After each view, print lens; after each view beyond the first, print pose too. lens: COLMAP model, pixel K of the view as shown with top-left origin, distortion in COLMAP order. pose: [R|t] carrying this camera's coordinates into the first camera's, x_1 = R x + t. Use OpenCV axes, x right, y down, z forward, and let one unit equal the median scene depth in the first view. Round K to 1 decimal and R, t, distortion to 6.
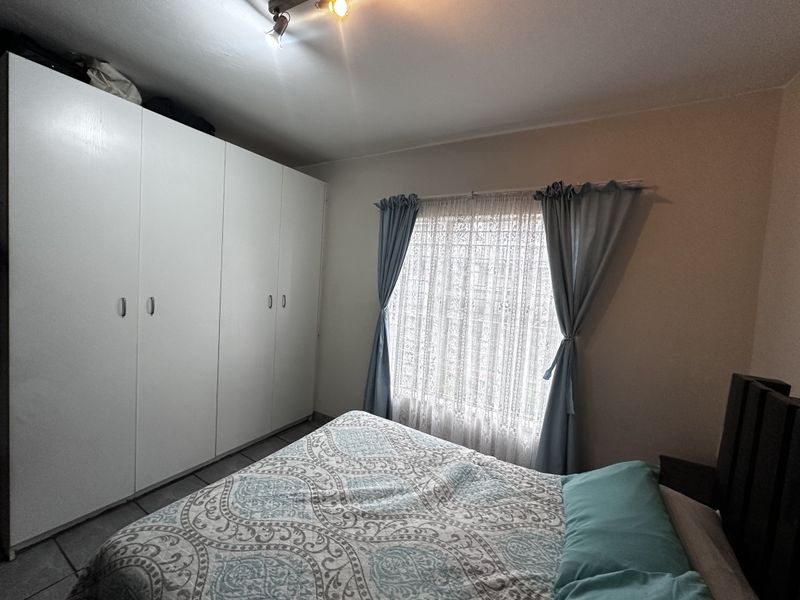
lens RADIAL K [[328.5, 0, 400.0], [0, 328.5, 300.0], [0, 0, 1]] dist [-0.001239, -0.000124]
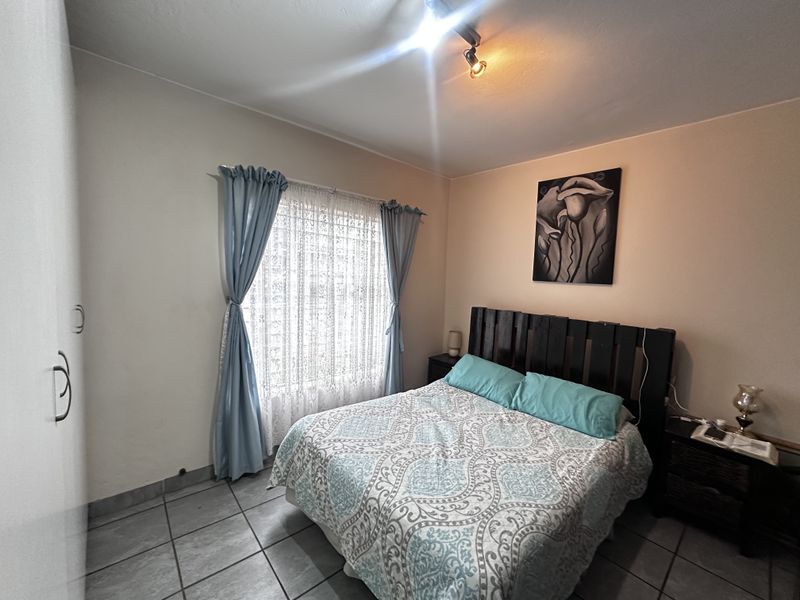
lens RADIAL K [[328.5, 0, 400.0], [0, 328.5, 300.0], [0, 0, 1]] dist [-0.001239, -0.000124]
pose [[0.302848, -0.125057, 0.944798, -1.447198], [0.036646, 0.992148, 0.119578, -0.137709], [-0.952334, -0.001591, 0.305053, 0.801858]]
